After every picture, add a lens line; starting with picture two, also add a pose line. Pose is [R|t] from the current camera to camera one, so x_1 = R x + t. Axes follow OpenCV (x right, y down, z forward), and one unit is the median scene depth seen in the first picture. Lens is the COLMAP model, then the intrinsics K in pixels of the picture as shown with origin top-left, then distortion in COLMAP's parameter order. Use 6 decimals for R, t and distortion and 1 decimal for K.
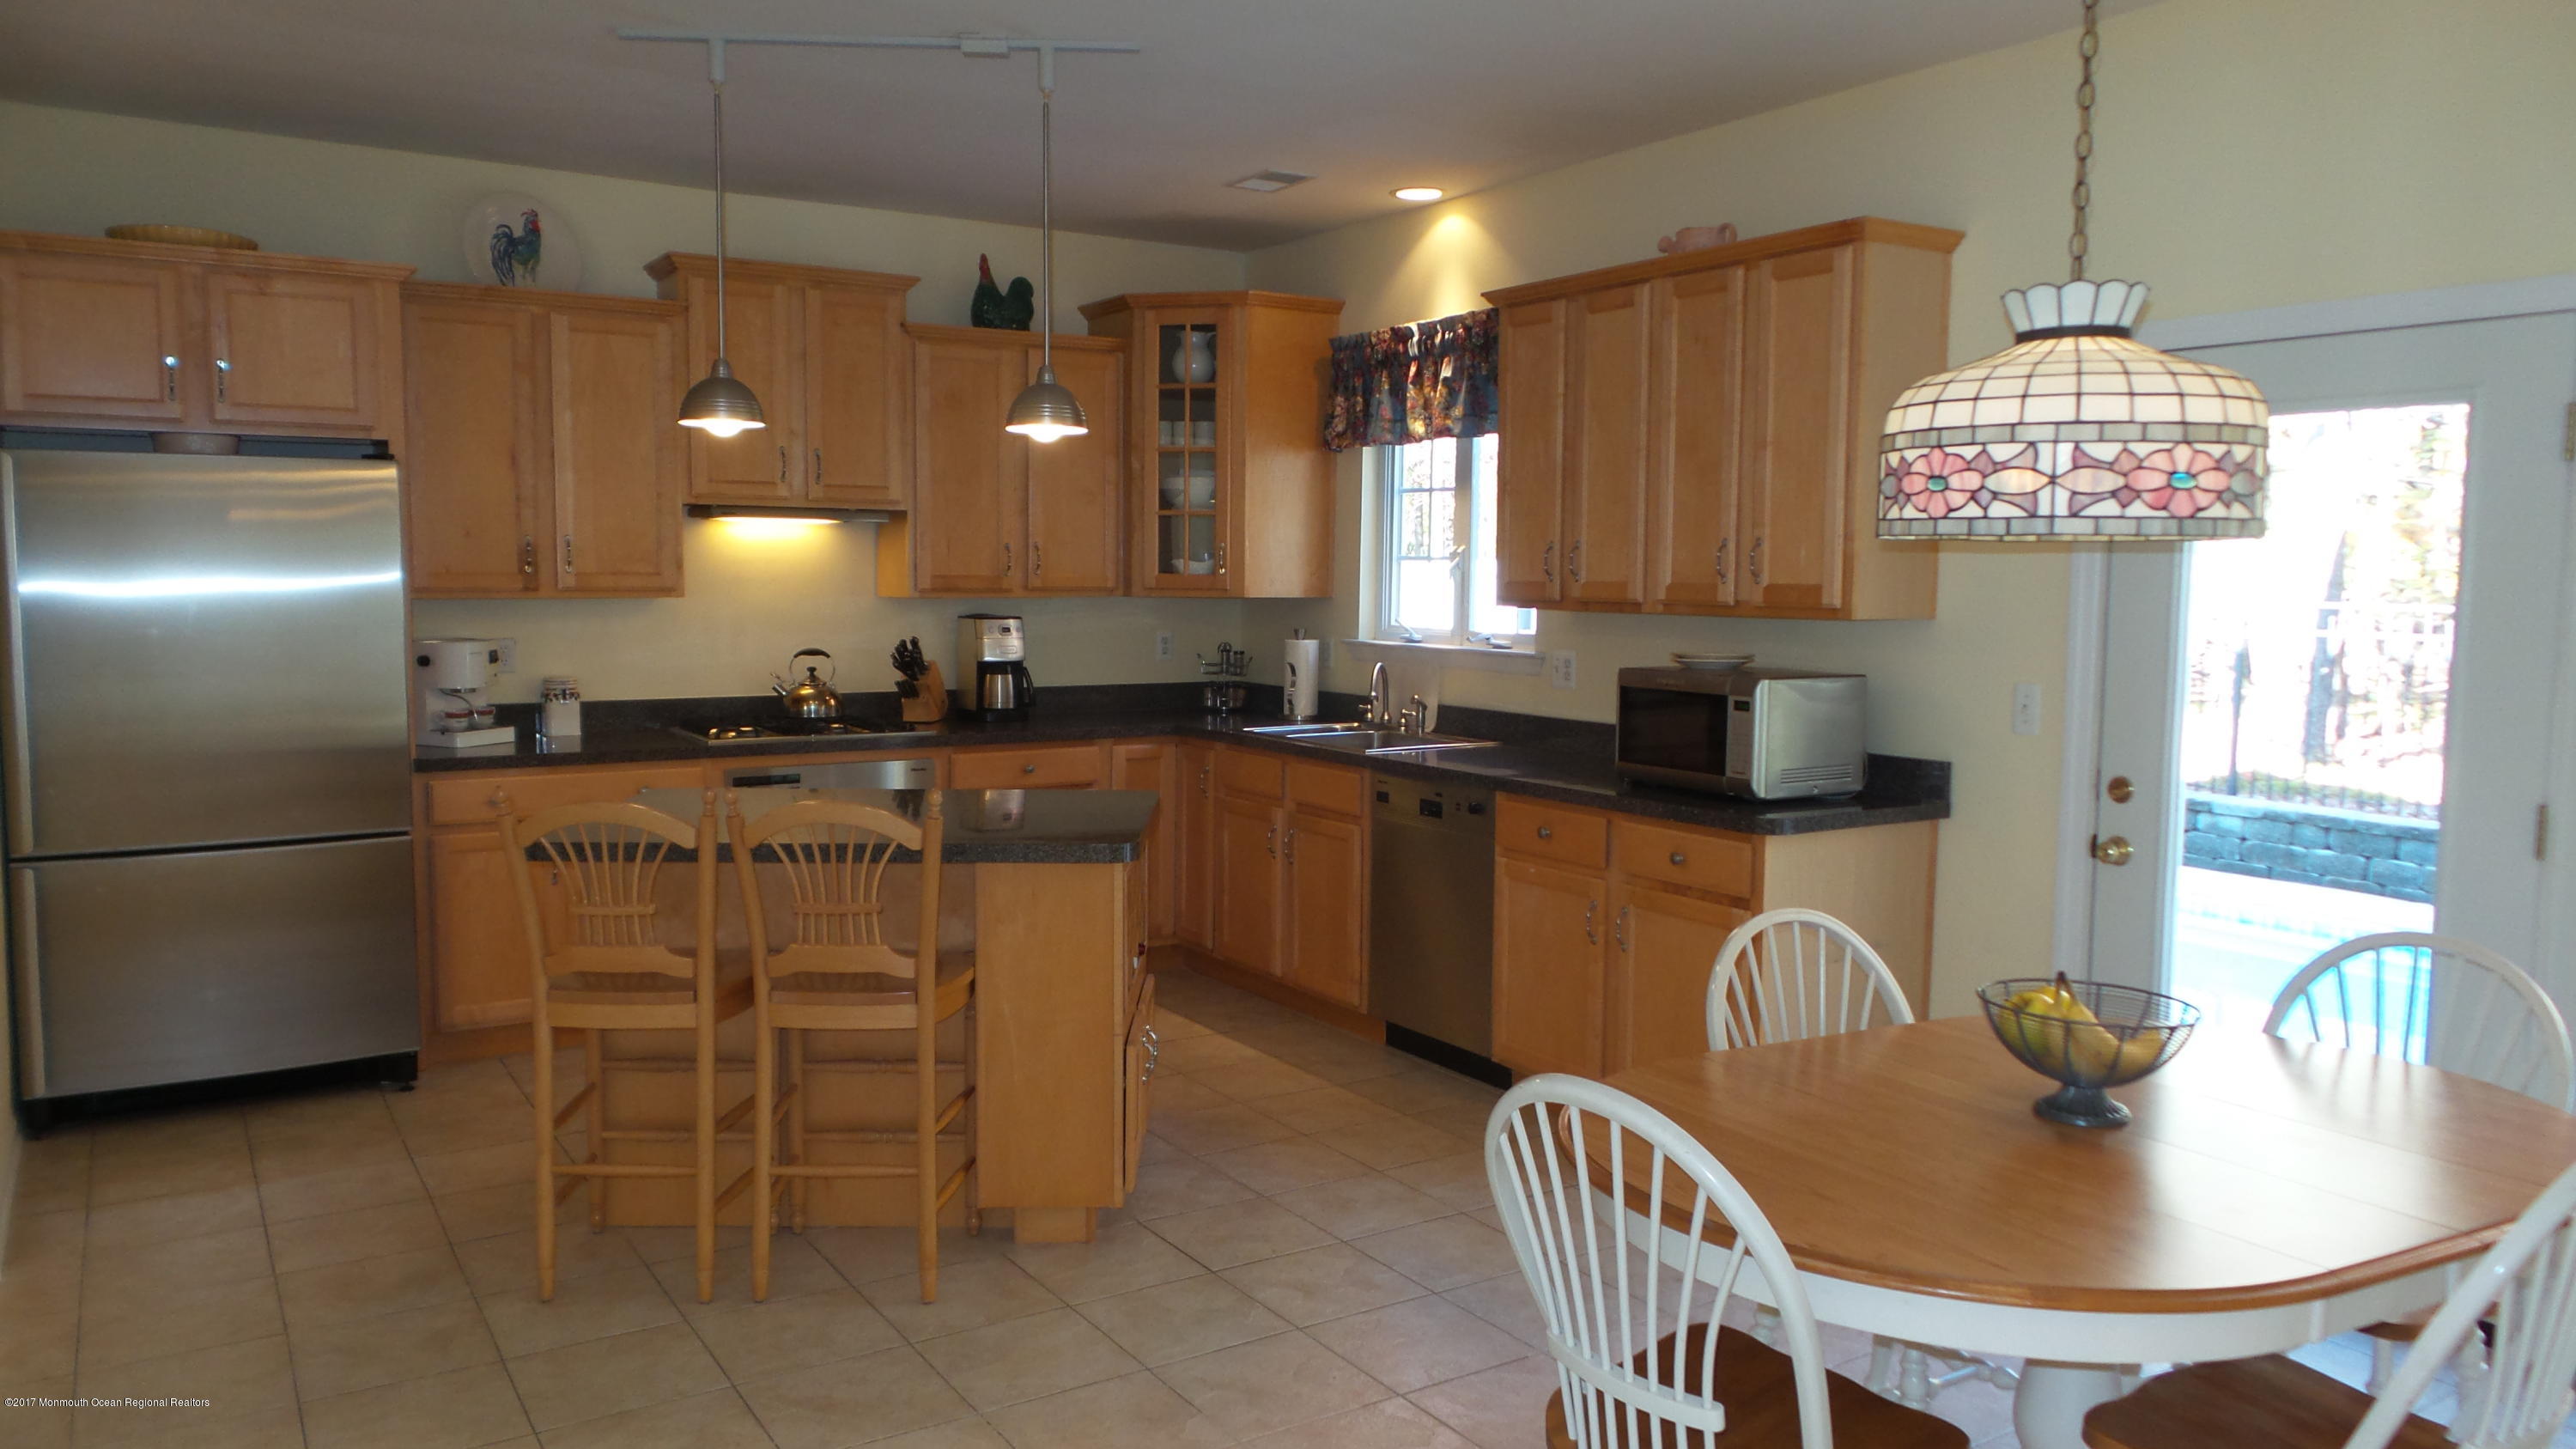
lens RADIAL K [[1780.5, 0, 1289.5], [0, 1780.5, 708.7], [0, 0, 1]] dist [-0.003258, 0.005679]
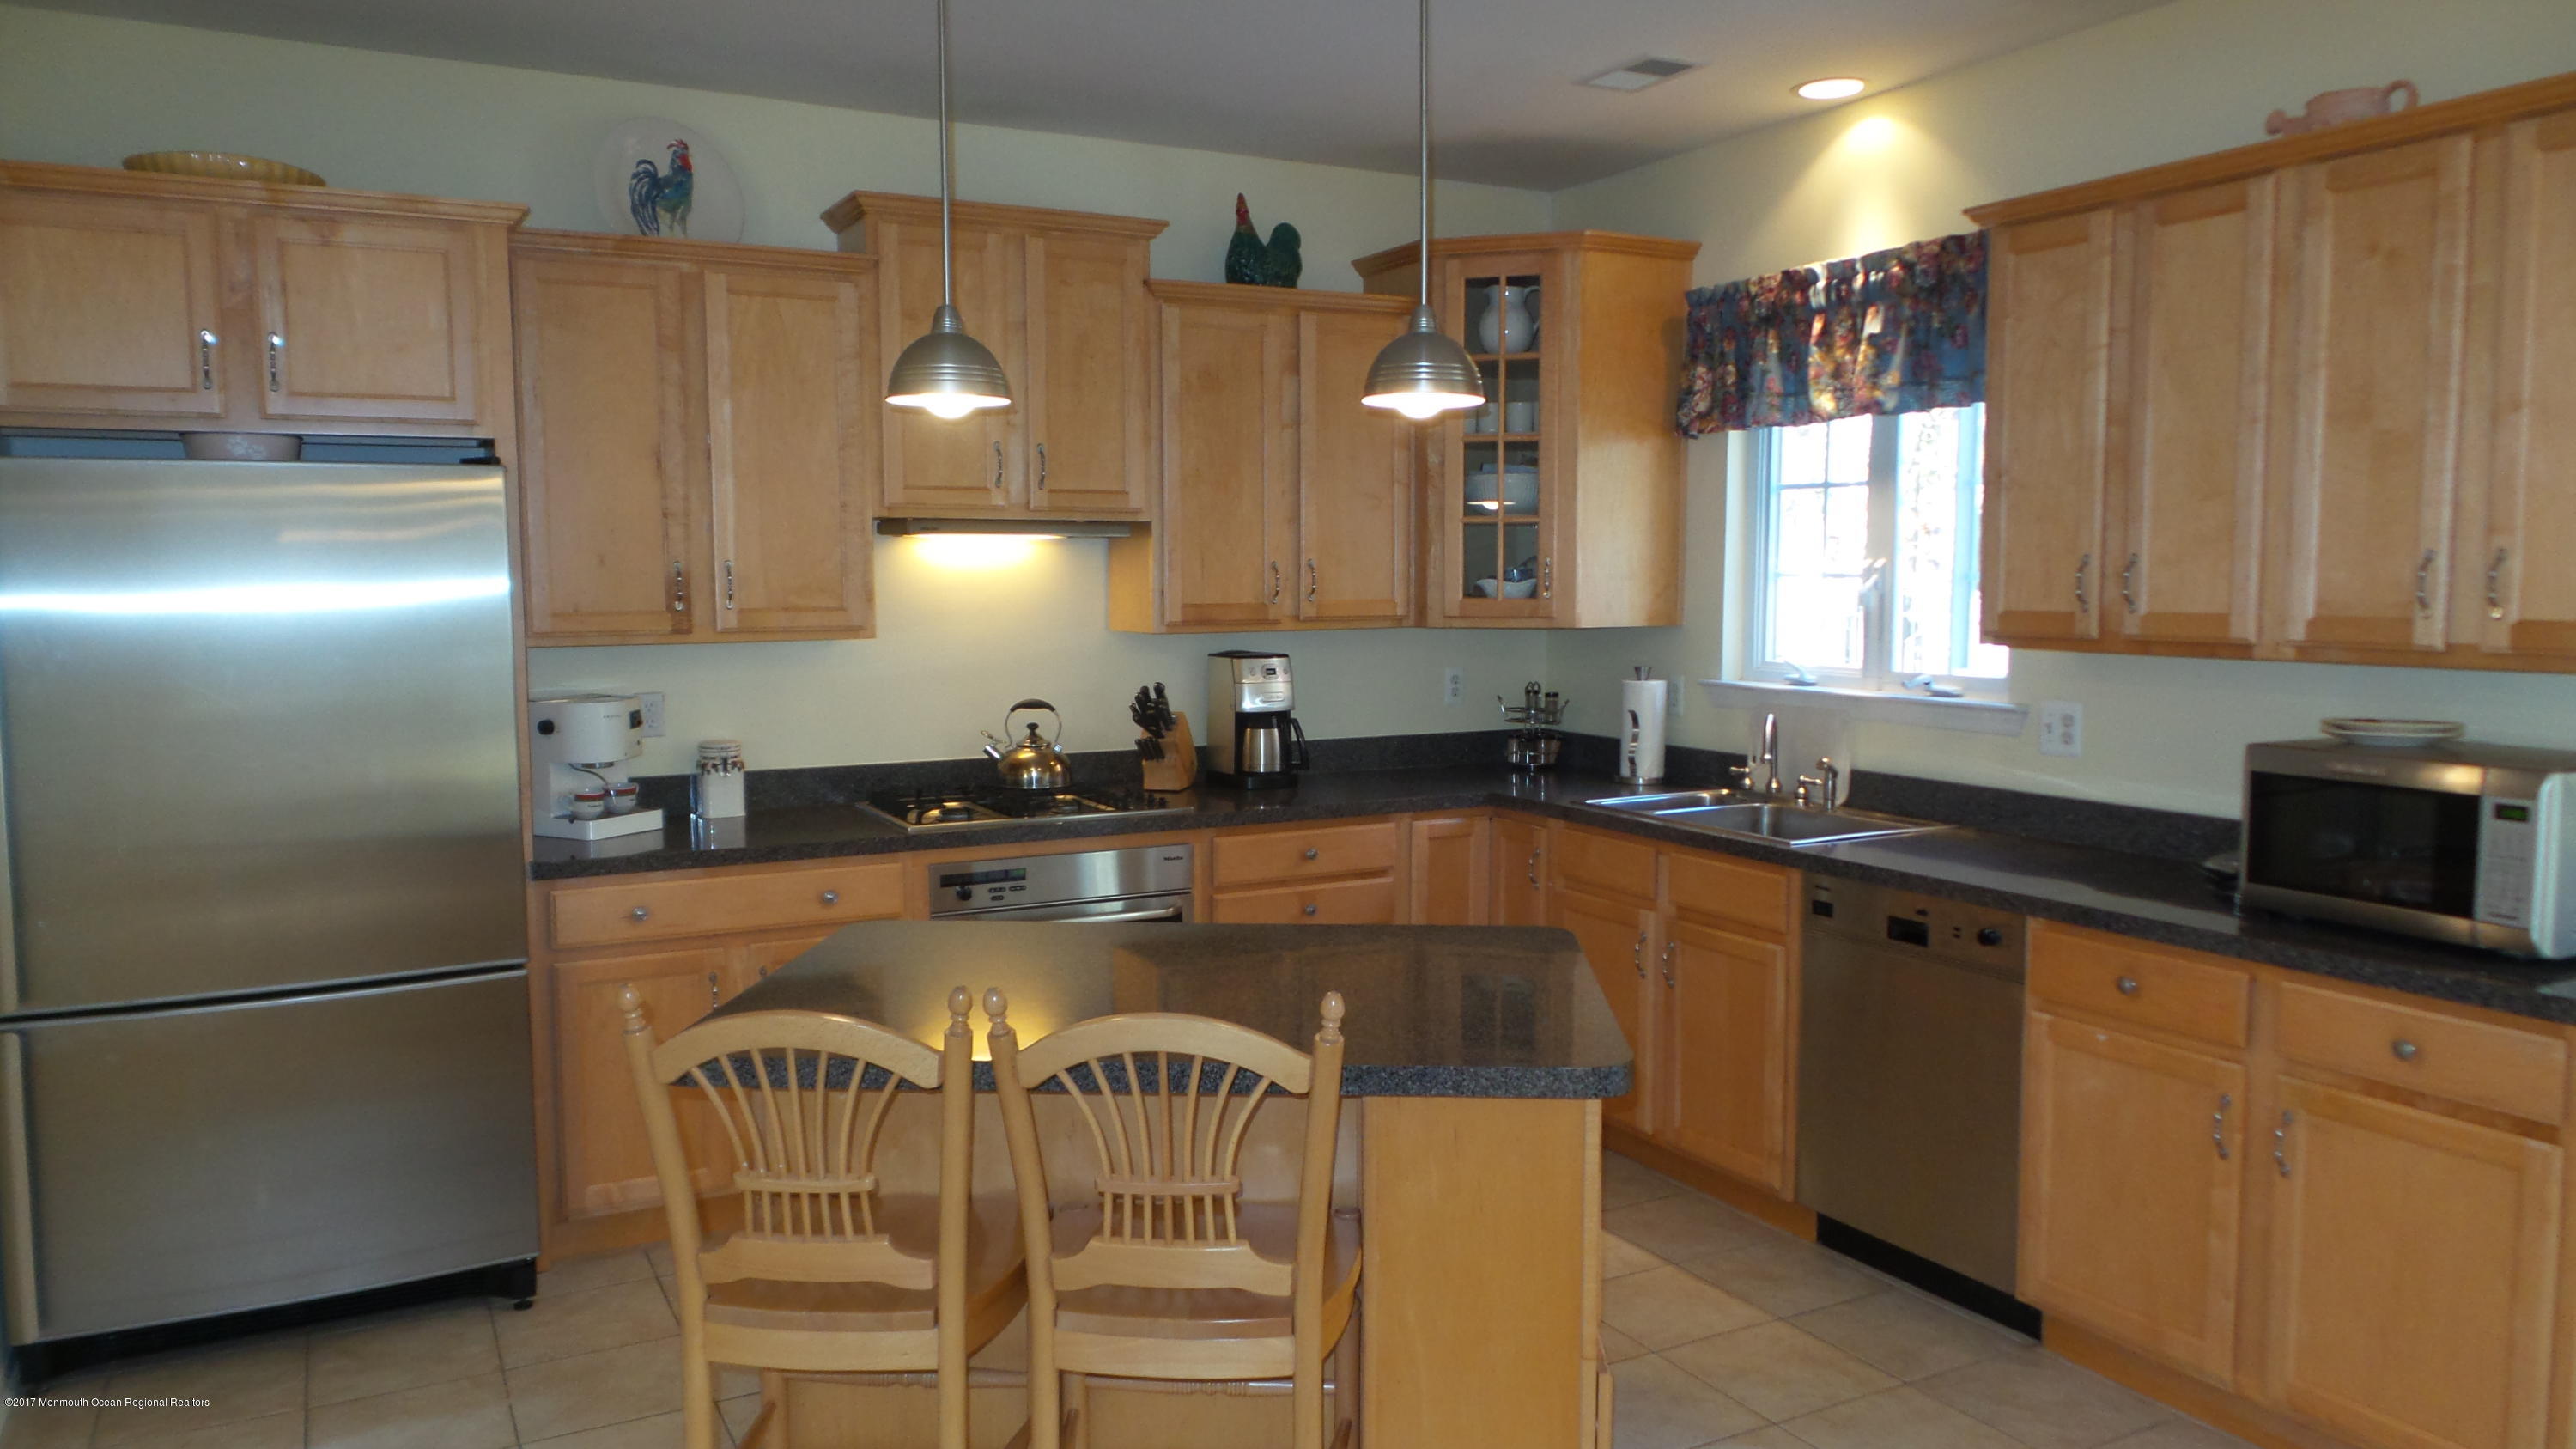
lens RADIAL K [[1780.5, 0, 1288.7], [0, 1780.5, 712.8], [0, 0, 1]] dist [-0.003258, 0.005679]
pose [[0.996917, -0.005021, -0.078300, -0.106588], [0.005141, 0.999986, 0.001338, -0.032193], [0.078292, -0.001736, 0.996929, 0.258032]]
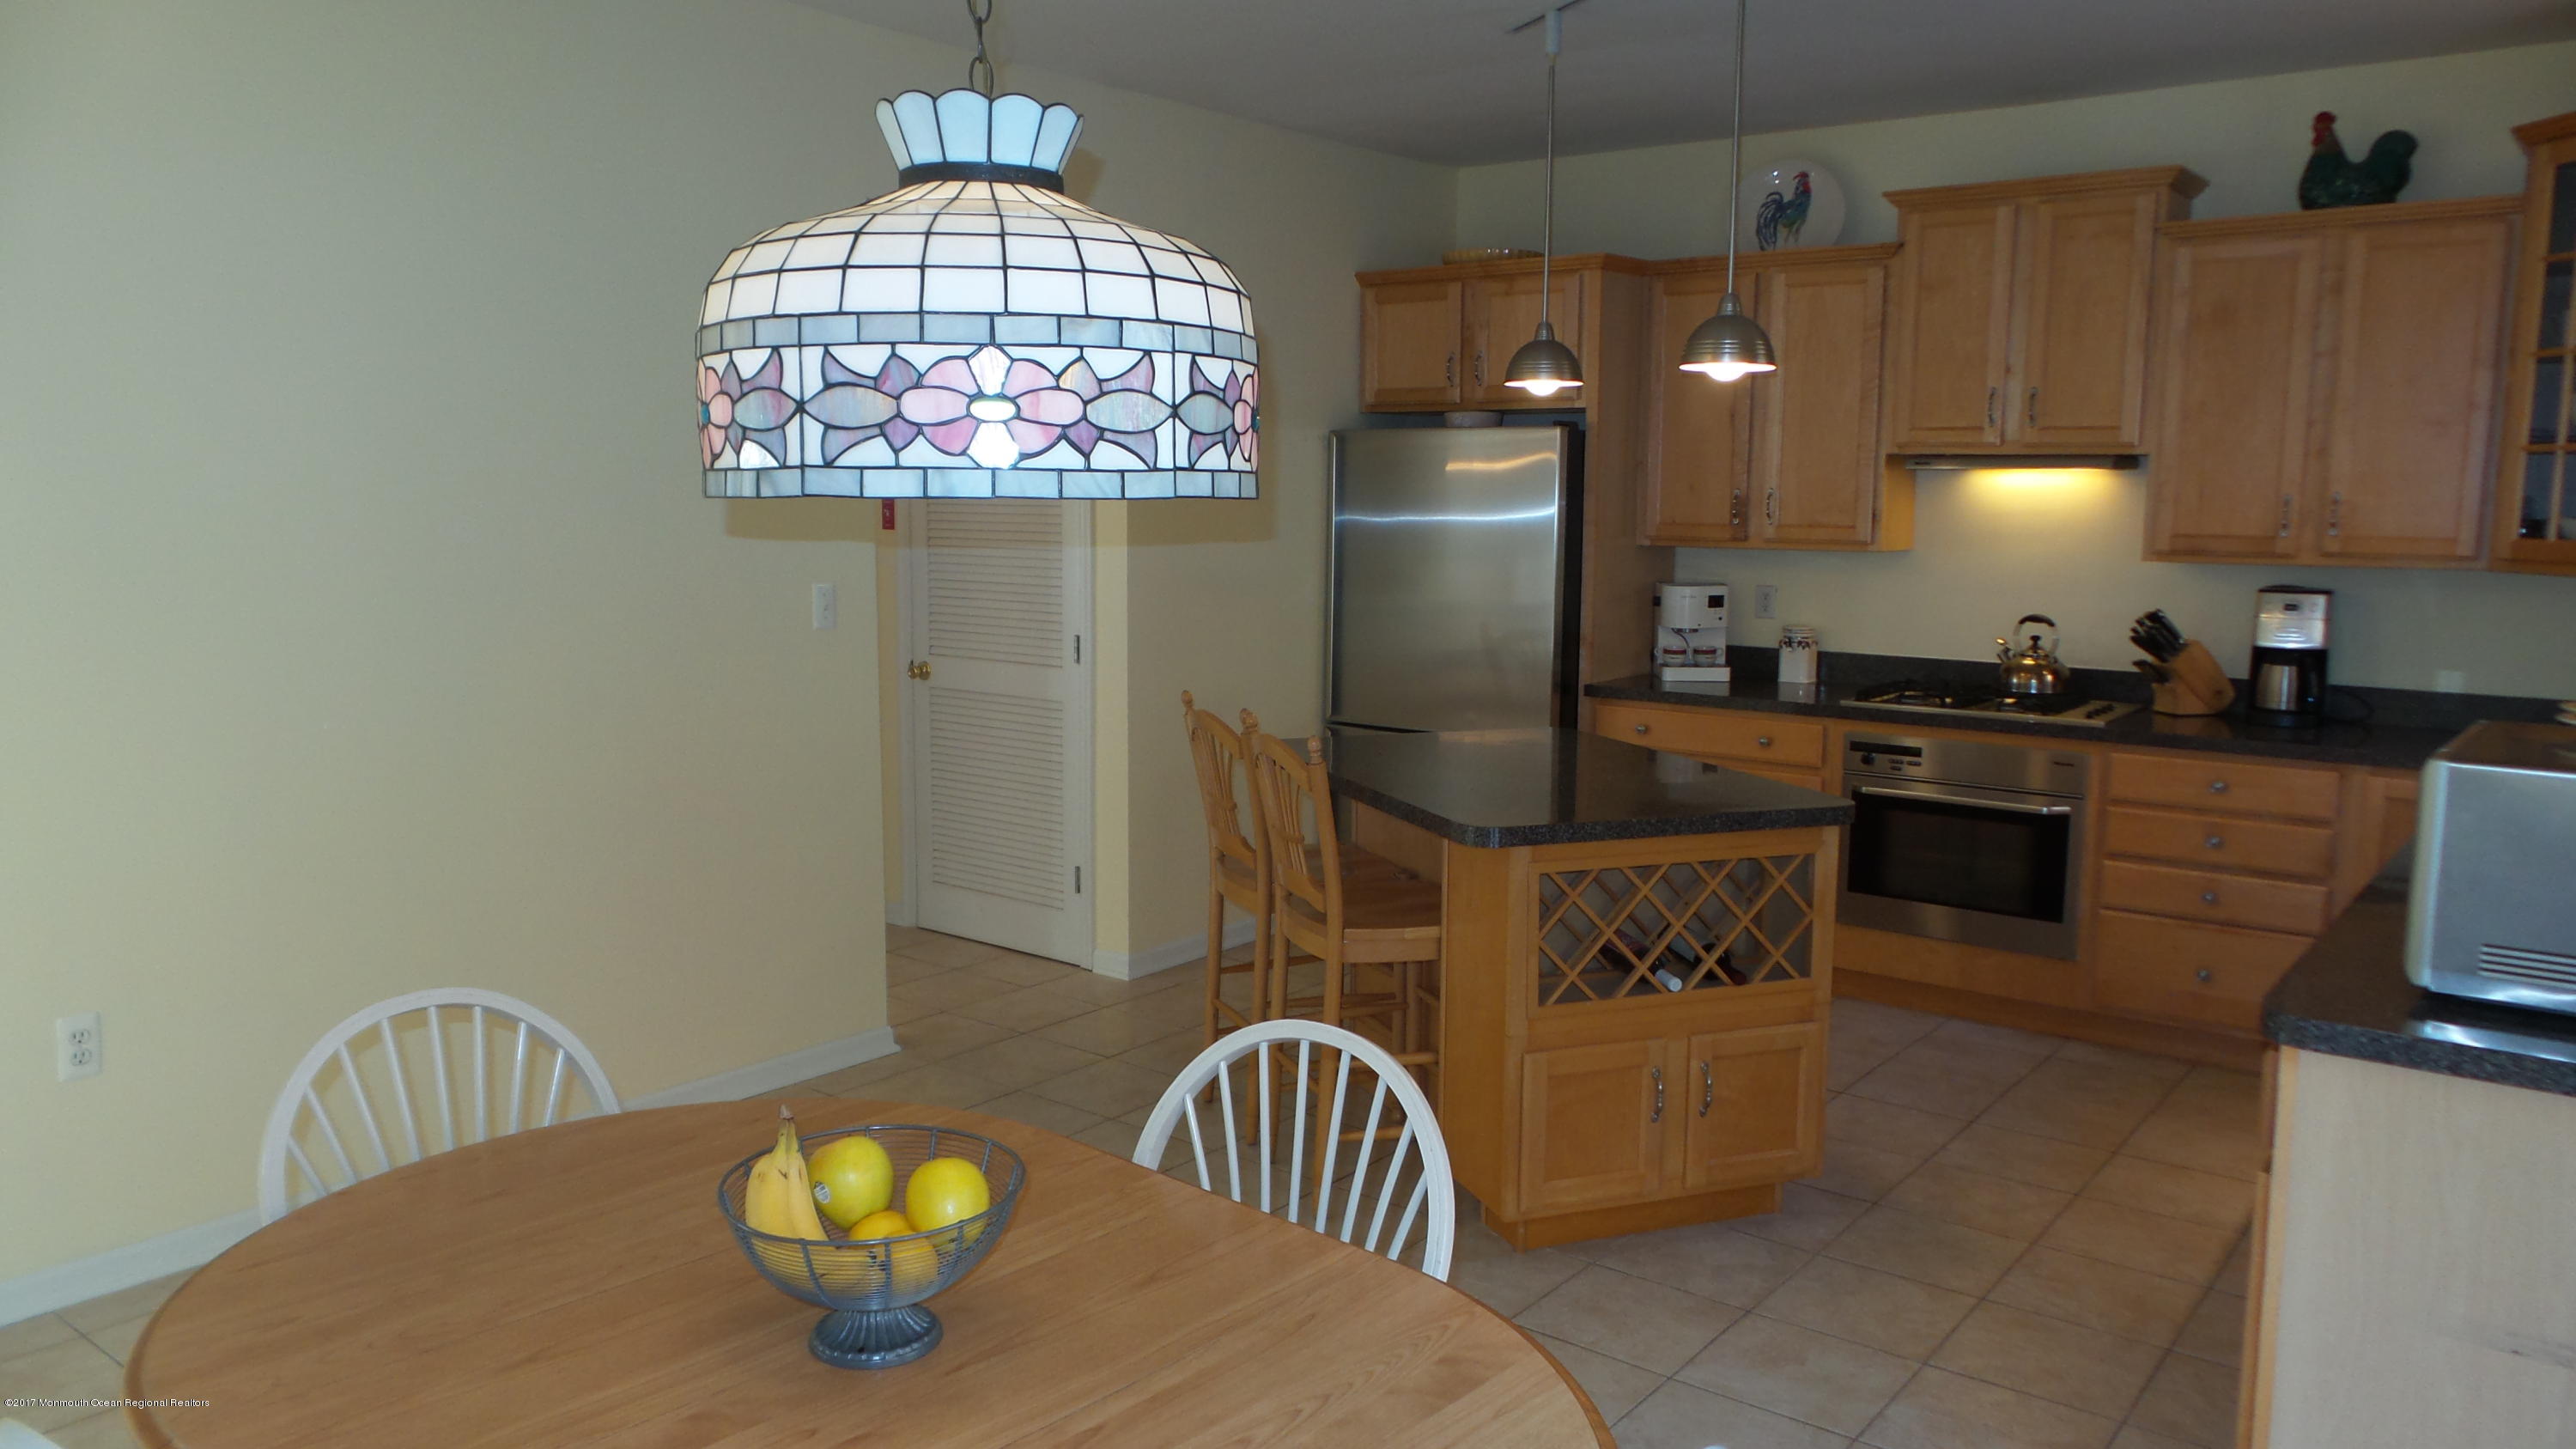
lens RADIAL K [[1780.5, 0, 1319.0], [0, 1780.5, 725.4], [0, 0, 1]] dist [-0.003258, 0.005679]
pose [[0.340229, 0.119081, -0.932772, 0.495830], [-0.082641, 0.991898, 0.096485, -0.039451], [0.936704, 0.044258, 0.347314, 0.407586]]
